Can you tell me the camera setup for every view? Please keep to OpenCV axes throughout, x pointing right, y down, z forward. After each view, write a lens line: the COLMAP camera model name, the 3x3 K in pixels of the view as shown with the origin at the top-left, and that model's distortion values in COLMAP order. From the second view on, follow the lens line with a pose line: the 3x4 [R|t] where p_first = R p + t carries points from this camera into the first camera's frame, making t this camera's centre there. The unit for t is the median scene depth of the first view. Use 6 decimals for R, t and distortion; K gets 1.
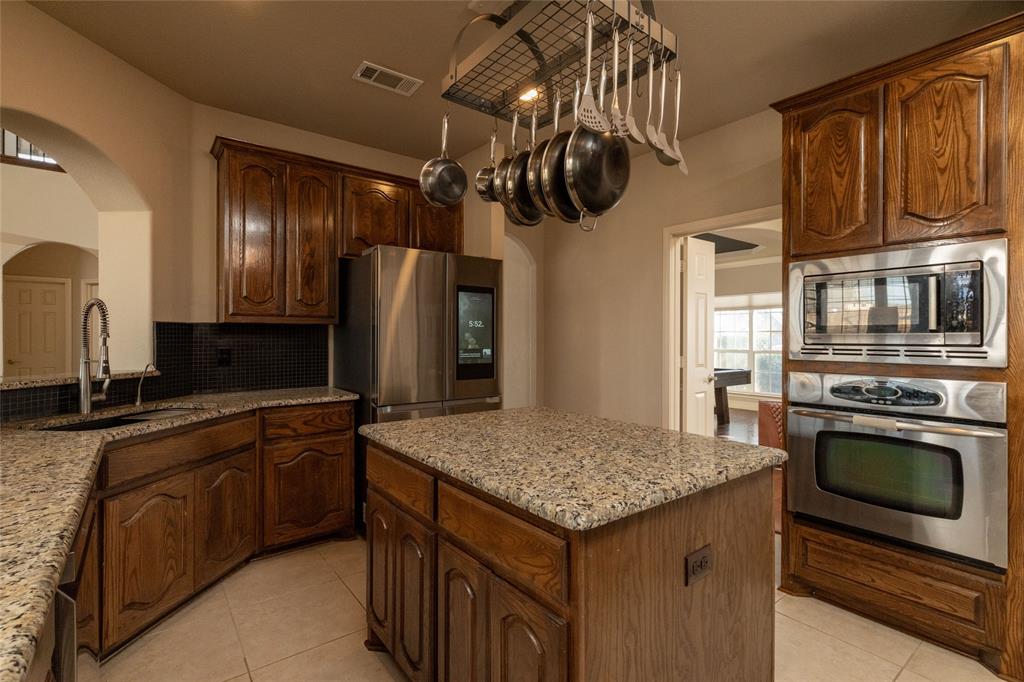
lens RADIAL K [[485.6, 0, 510.3], [0, 485.6, 337.3], [0, 0, 1]] dist [0.004685, 0.001477]
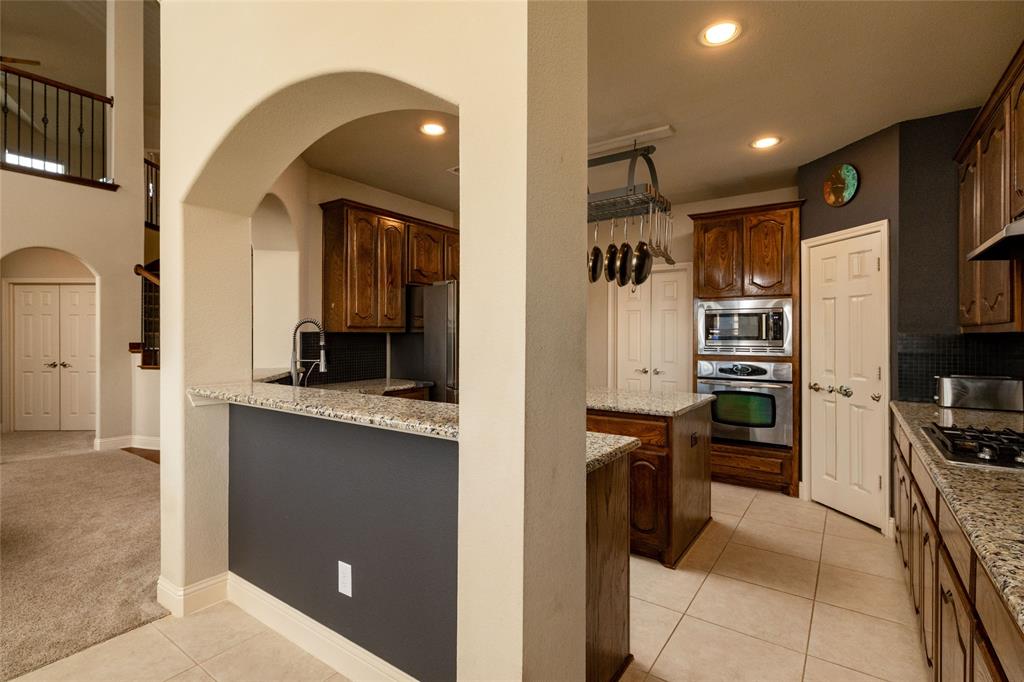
lens RADIAL K [[485.6, 0, 514.5], [0, 485.6, 335.8], [0, 0, 1]] dist [0.004685, 0.001477]
pose [[0.955142, -0.000448, 0.296149, -0.727953], [0.001393, 0.999995, -0.002981, -0.022332], [-0.296146, 0.003260, 0.955137, -0.636963]]
